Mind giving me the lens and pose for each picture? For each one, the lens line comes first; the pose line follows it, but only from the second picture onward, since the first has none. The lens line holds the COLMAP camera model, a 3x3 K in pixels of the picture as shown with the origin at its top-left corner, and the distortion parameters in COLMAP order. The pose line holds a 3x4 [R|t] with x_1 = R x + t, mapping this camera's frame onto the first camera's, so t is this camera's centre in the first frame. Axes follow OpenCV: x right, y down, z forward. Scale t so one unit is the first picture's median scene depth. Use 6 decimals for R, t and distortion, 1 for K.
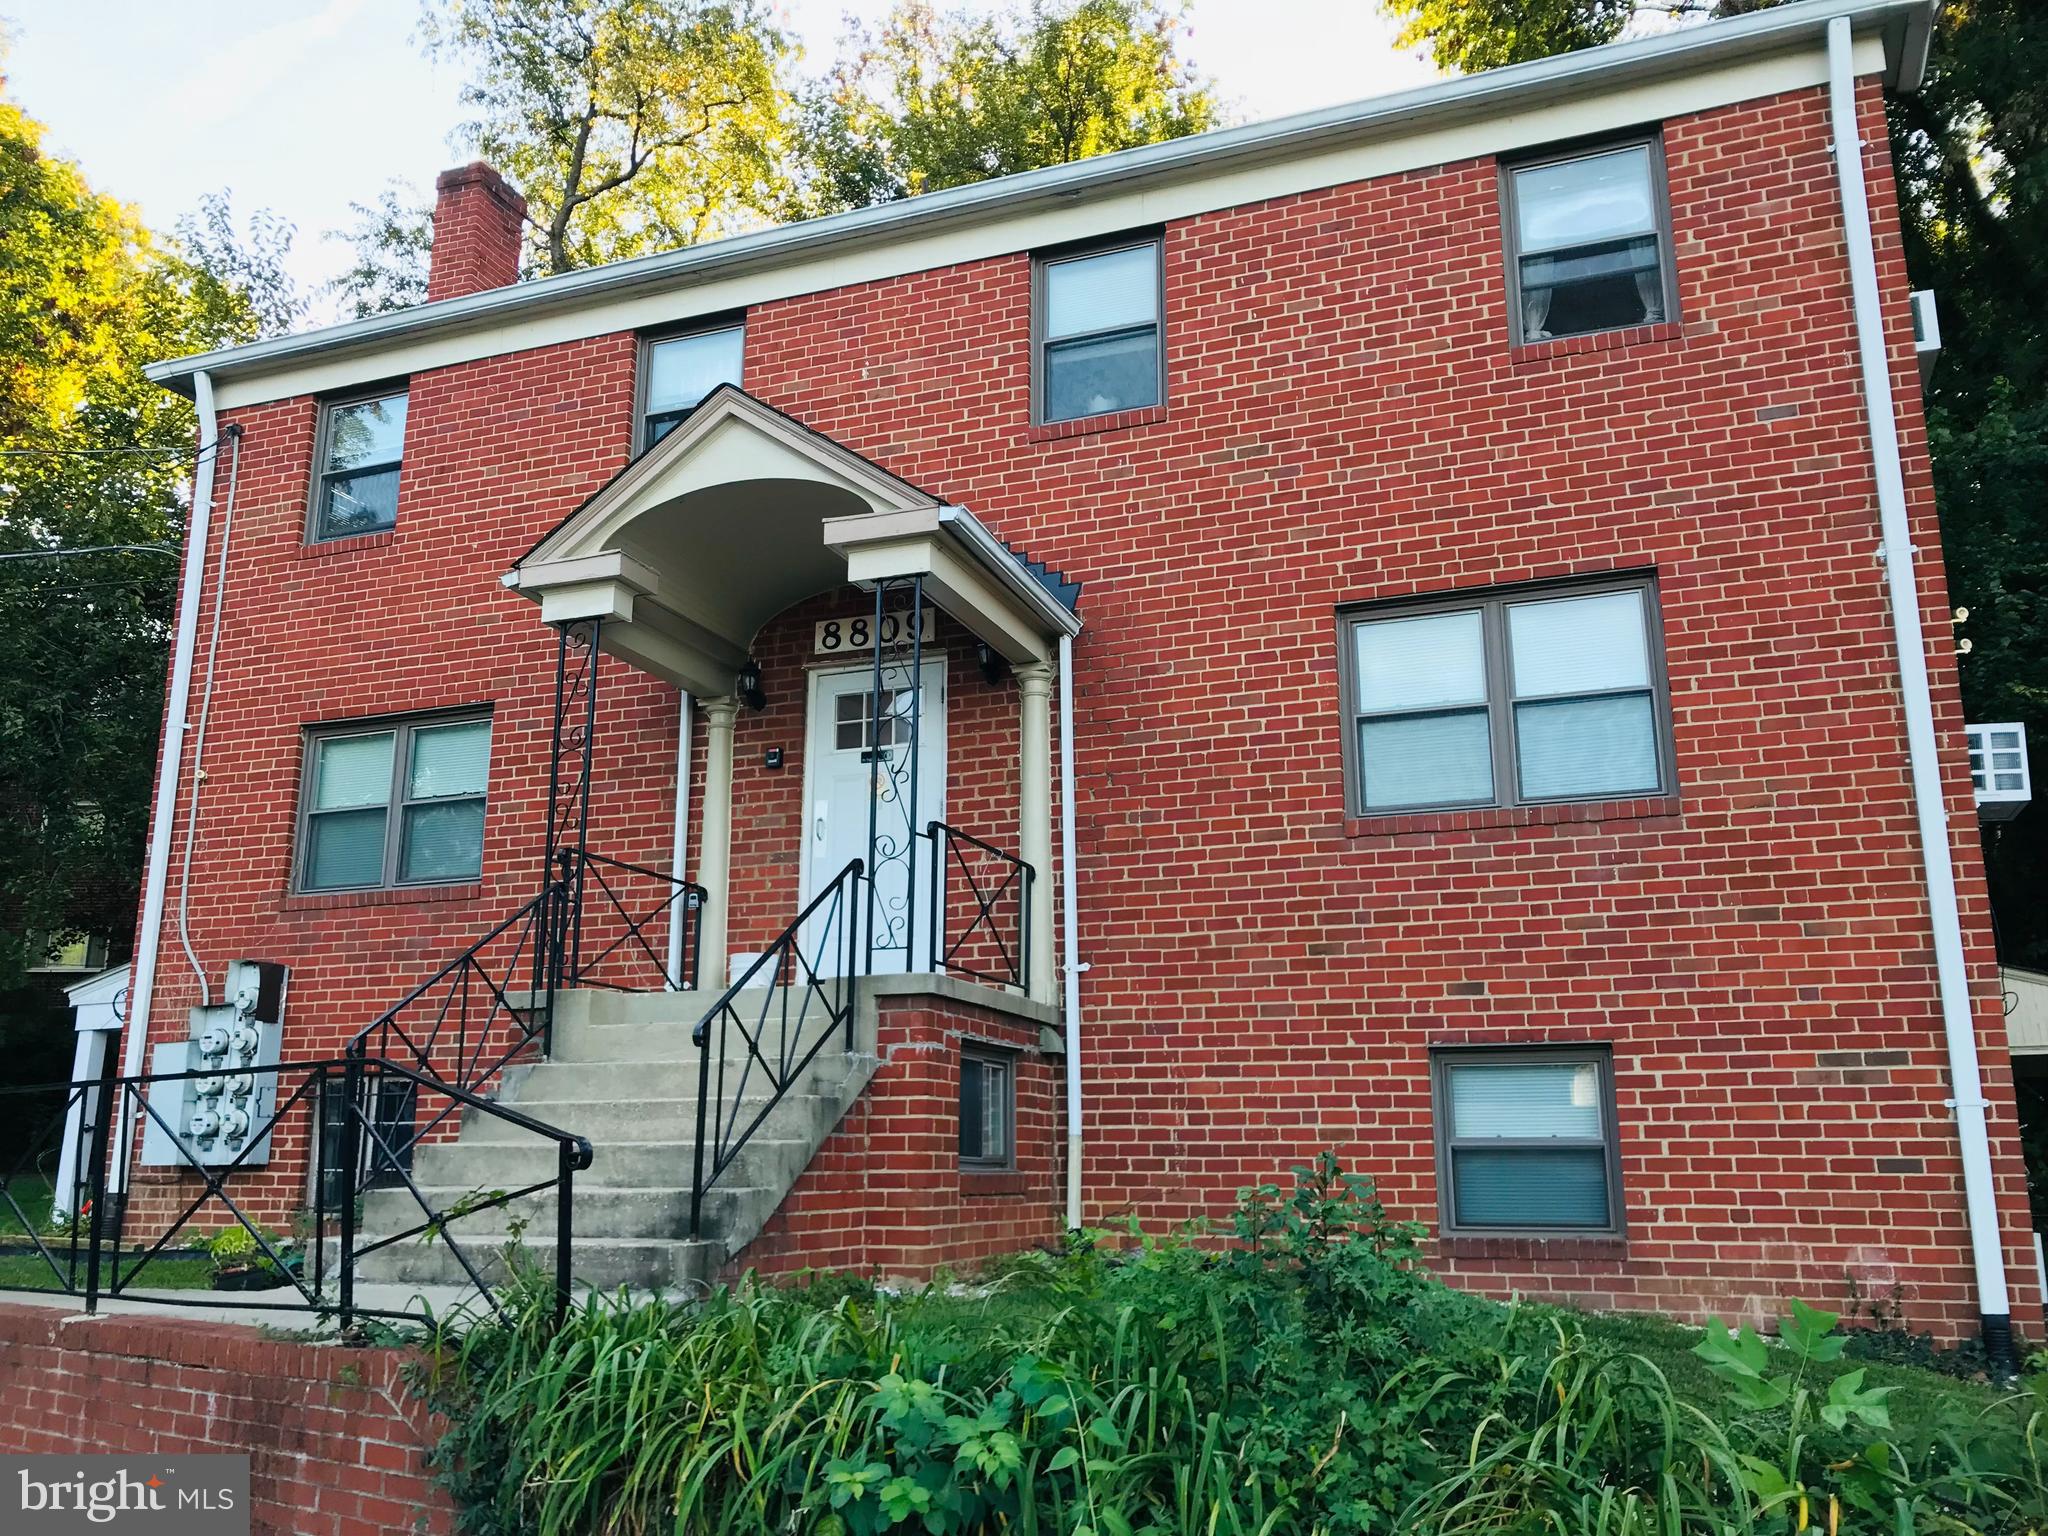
lens RADIAL K [[1668.8, 0, 1045.6], [0, 1668.8, 730.0], [0, 0, 1]] dist [0.109254, -0.259292]
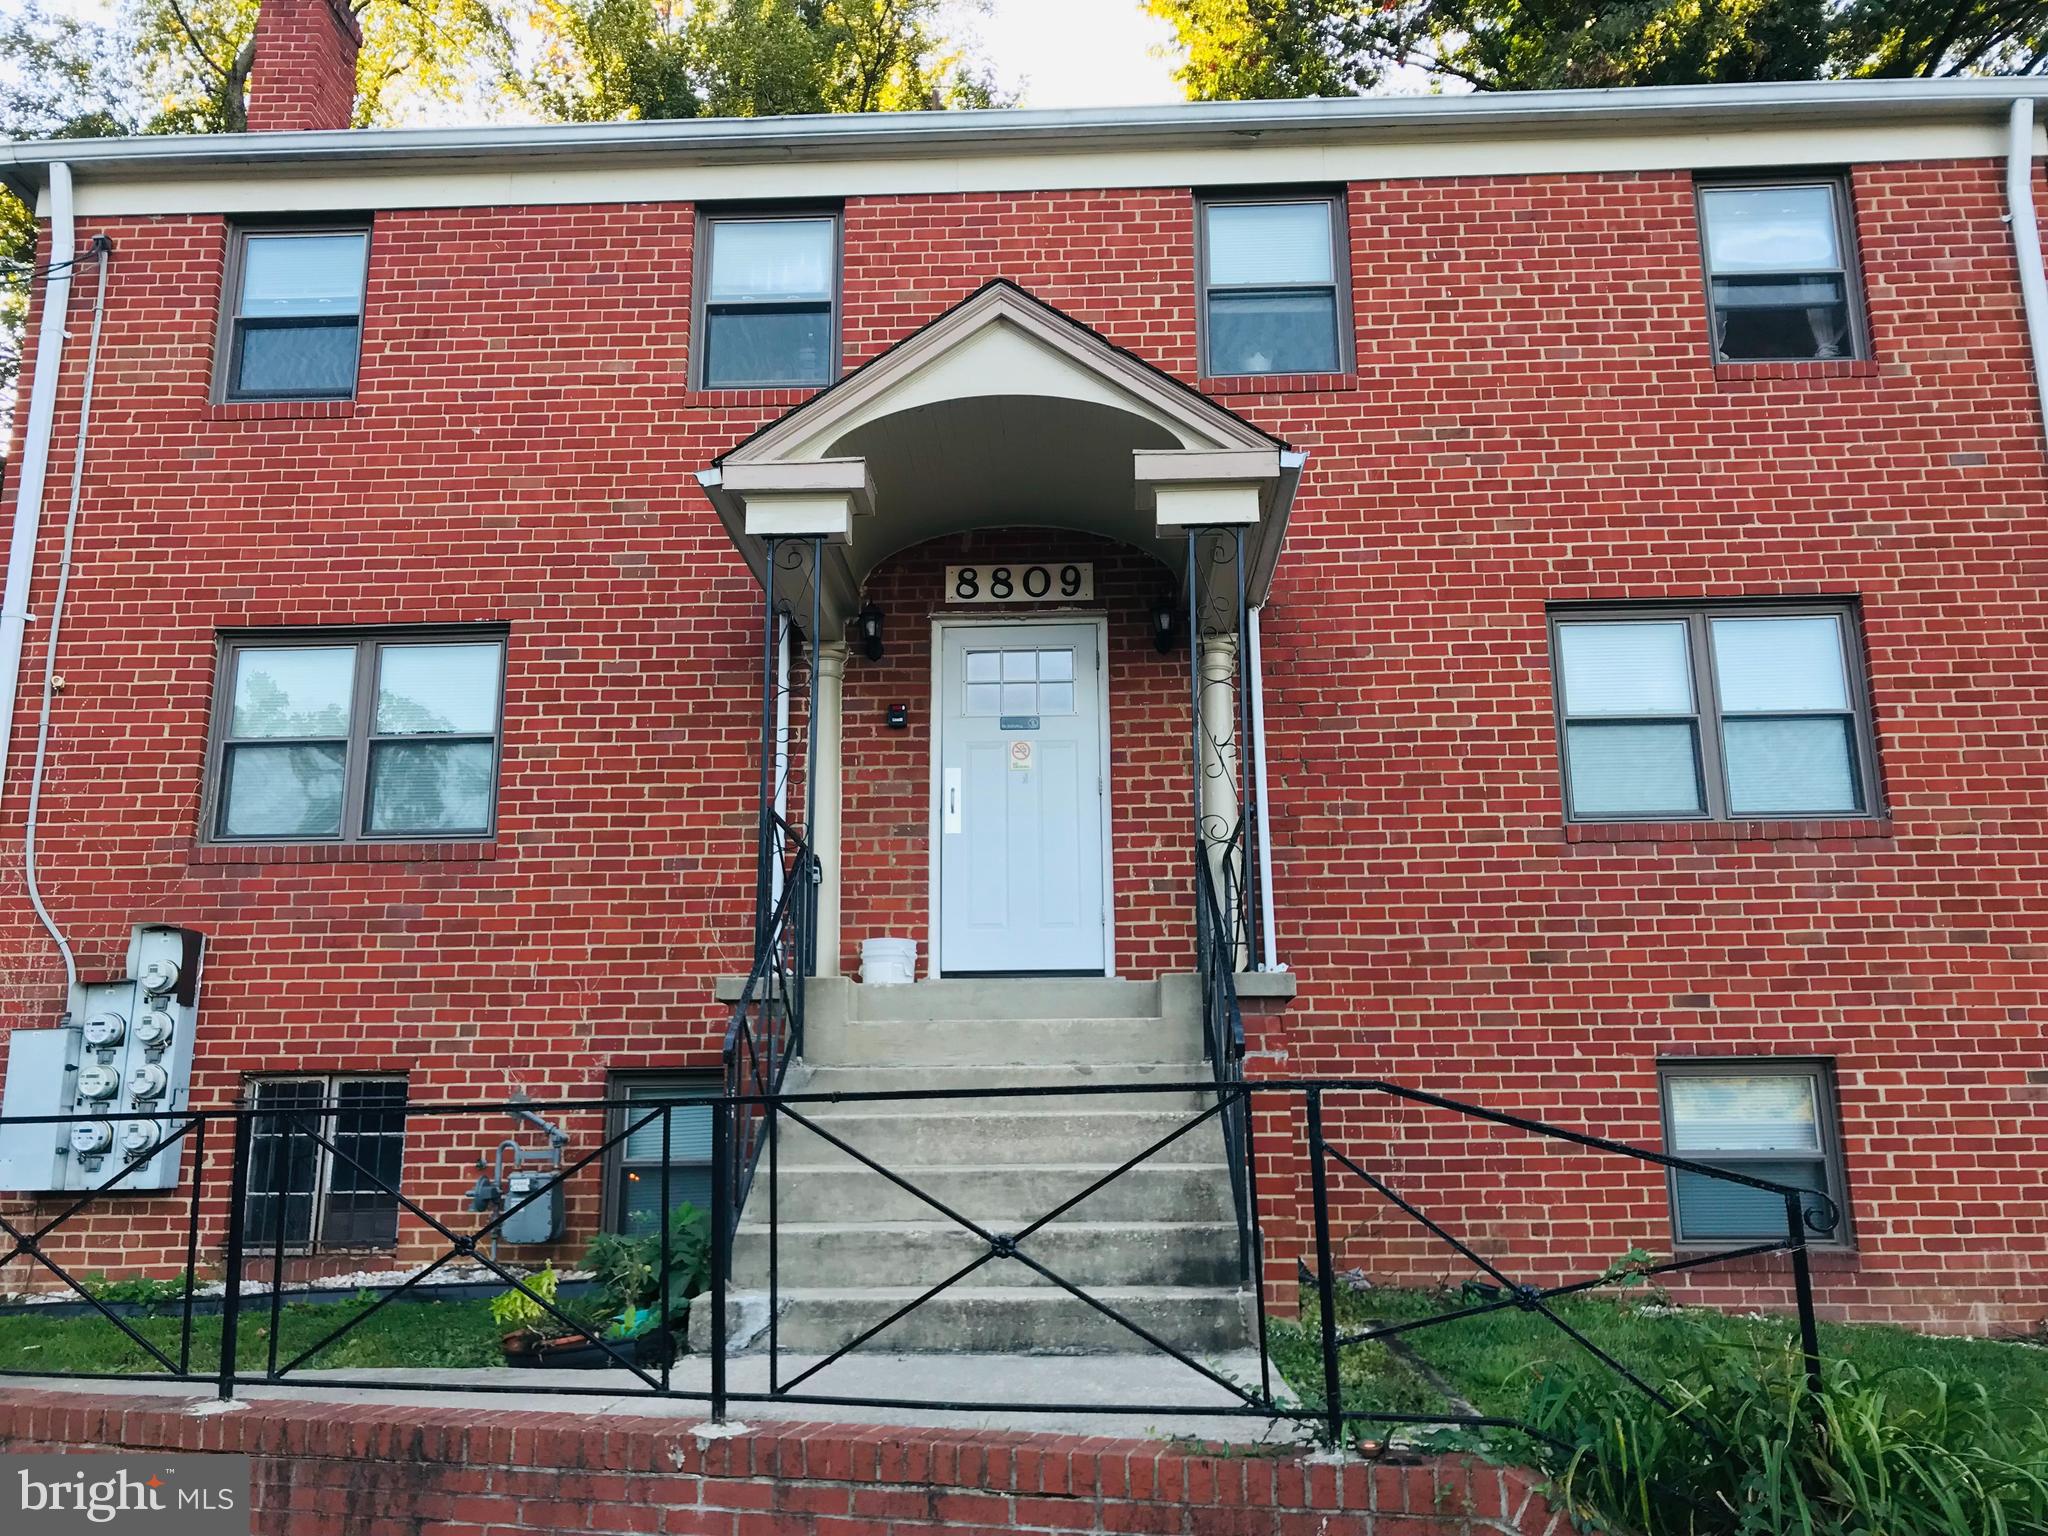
lens RADIAL K [[1682.0, 0, 1023.7], [0, 1682.0, 725.0], [0, 0, 1]] dist [0.013104, 0.011880]
pose [[0.948448, 0.071437, 0.308776, -0.419574], [-0.072586, 0.997332, -0.007782, 0.026466], [-0.308508, -0.015032, 0.951103, 0.168821]]
